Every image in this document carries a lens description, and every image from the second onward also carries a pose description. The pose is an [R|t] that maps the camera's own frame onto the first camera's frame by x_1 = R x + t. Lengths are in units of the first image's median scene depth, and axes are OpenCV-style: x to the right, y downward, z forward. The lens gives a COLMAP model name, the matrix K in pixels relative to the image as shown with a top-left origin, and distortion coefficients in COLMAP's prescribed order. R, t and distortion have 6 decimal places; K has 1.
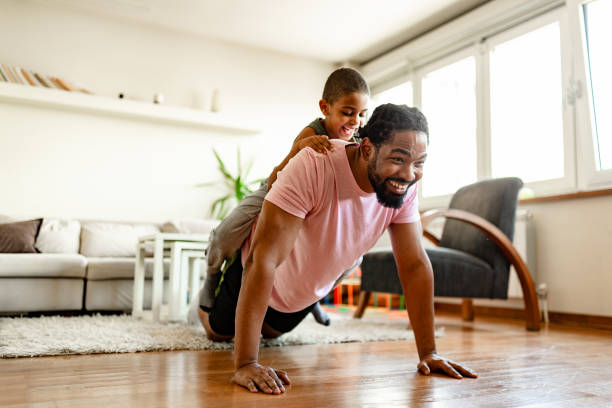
lens RADIAL K [[582.3, 0, 306.0], [0, 582.3, 204.0], [0, 0, 1]] dist [0.005522, -0.006214]
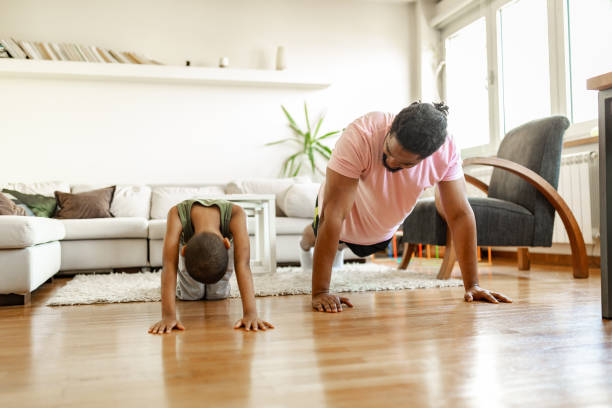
lens RADIAL K [[615.9, 0, 297.9], [0, 615.9, 204.3], [0, 0, 1]] dist [-0.001568, -0.013844]
pose [[0.972701, -0.044500, -0.227757, 0.151999], [0.062493, 0.995416, 0.072403, -0.003429], [0.223491, -0.084660, 0.971022, -0.059299]]
